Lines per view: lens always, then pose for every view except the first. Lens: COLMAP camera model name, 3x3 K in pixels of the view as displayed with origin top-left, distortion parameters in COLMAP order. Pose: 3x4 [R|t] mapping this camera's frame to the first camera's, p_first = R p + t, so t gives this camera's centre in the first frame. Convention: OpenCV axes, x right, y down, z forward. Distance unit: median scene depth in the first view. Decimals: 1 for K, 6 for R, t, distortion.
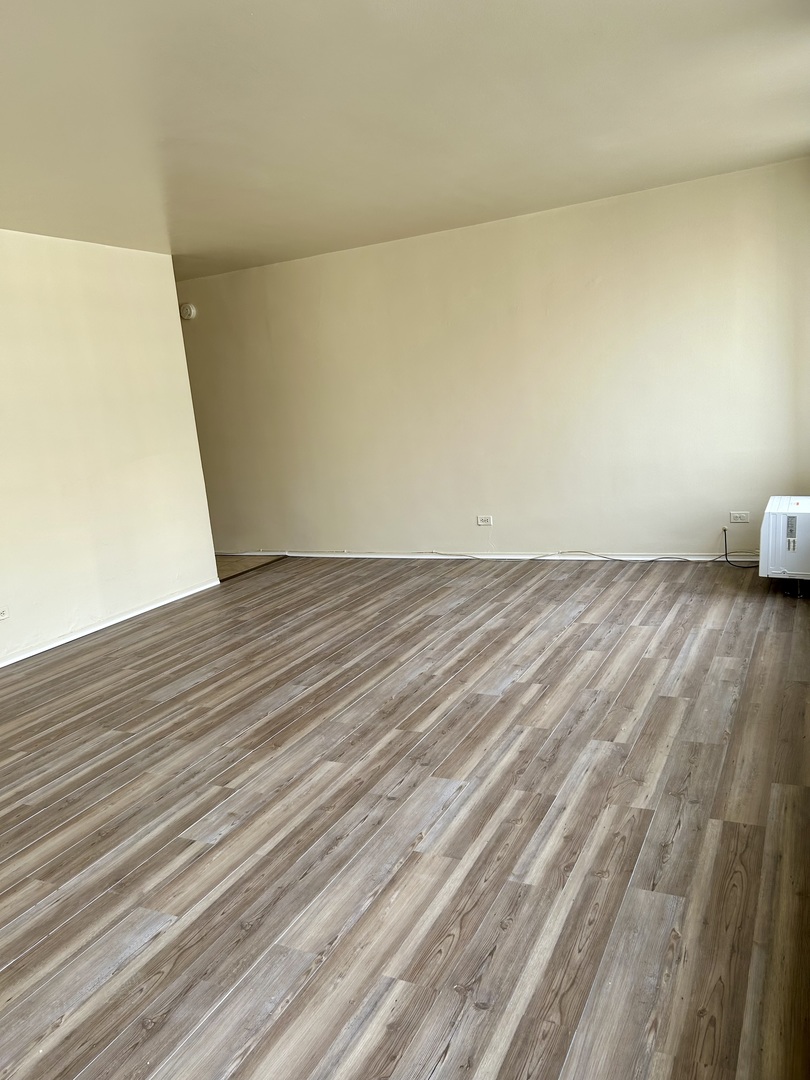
lens RADIAL K [[805.4, 0, 399.2], [0, 805.4, 534.5], [0, 0, 1]] dist [0.063536, -0.086940]
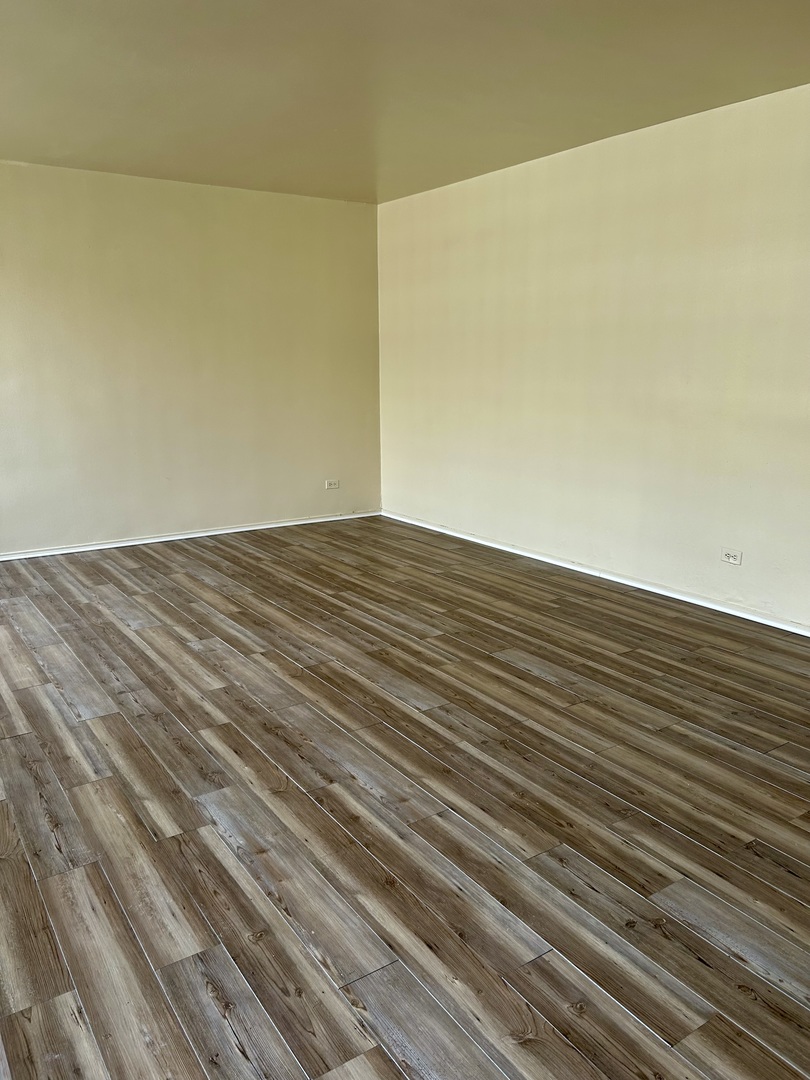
lens RADIAL K [[805.4, 0, 399.2], [0, 805.4, 534.5], [0, 0, 1]] dist [0.063536, -0.086940]
pose [[-0.474943, 0.288553, -0.831364, 0.551659], [-0.102796, 0.920056, 0.378062, -0.294025], [0.873992, 0.265018, -0.407311, 1.351553]]
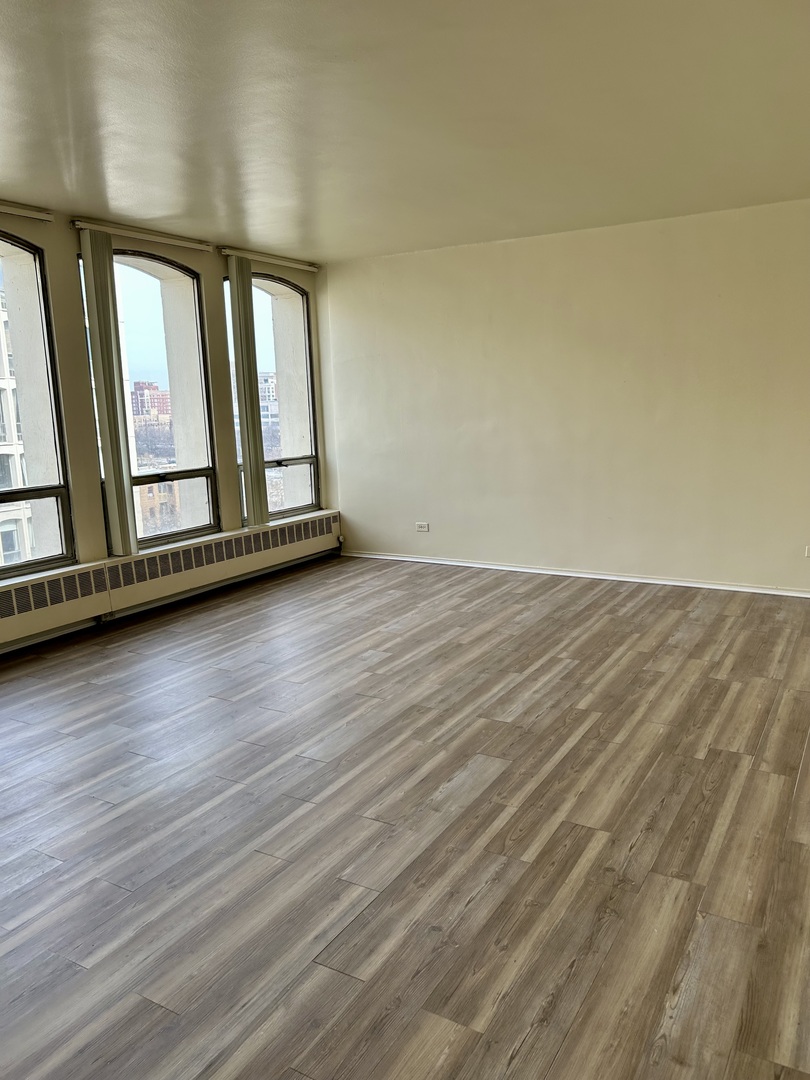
lens RADIAL K [[810.9, 0, 425.7], [0, 810.9, 540.1], [0, 0, 1]] dist [0.049553, -0.085963]
pose [[-0.991499, 0.117656, 0.055562, -0.334229], [0.129545, 0.932575, 0.336931, -0.295484], [-0.012173, 0.341265, -0.939888, 1.821713]]
